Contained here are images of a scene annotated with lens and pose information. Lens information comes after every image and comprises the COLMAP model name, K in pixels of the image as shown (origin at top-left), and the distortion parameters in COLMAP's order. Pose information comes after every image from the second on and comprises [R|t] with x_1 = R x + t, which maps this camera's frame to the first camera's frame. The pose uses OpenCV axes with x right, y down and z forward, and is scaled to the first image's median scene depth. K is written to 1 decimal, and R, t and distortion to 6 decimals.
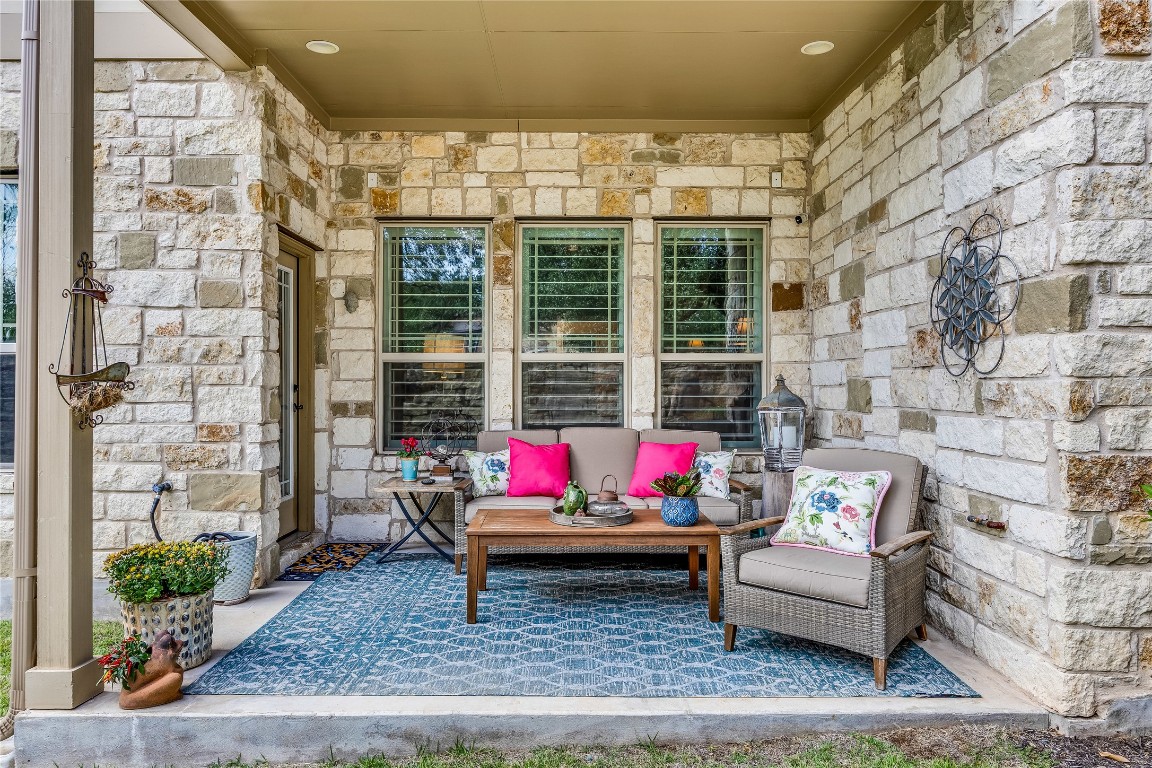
lens RADIAL K [[762.9, 0, 575.5], [0, 762.9, 381.2], [0, 0, 1]] dist [-0.007135, -0.002211]
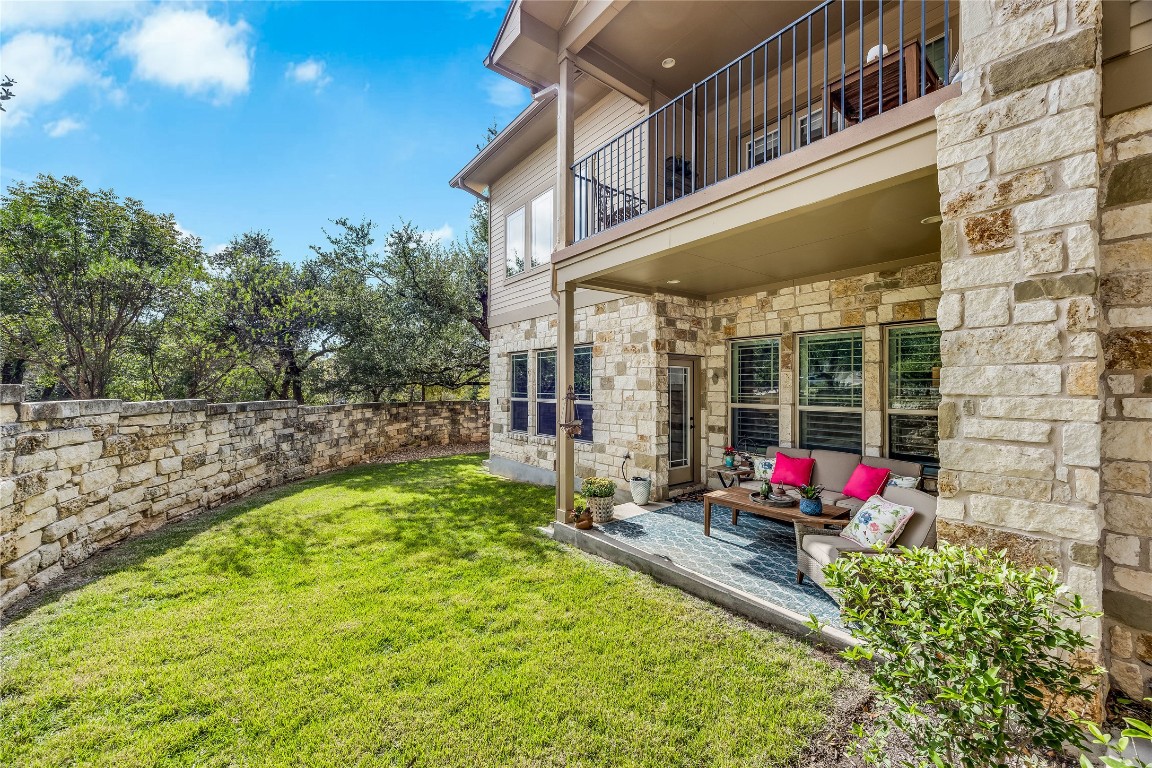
lens RADIAL K [[439.1, 0, 575.1], [0, 439.1, 385.7], [0, 0, 1]] dist [-0.000765, -0.000058]
pose [[0.607115, -0.001038, -0.794613, 0.450587], [0.000684, 0.999999, -0.000783, -0.086018], [0.794614, -0.000068, 0.607115, -0.068283]]
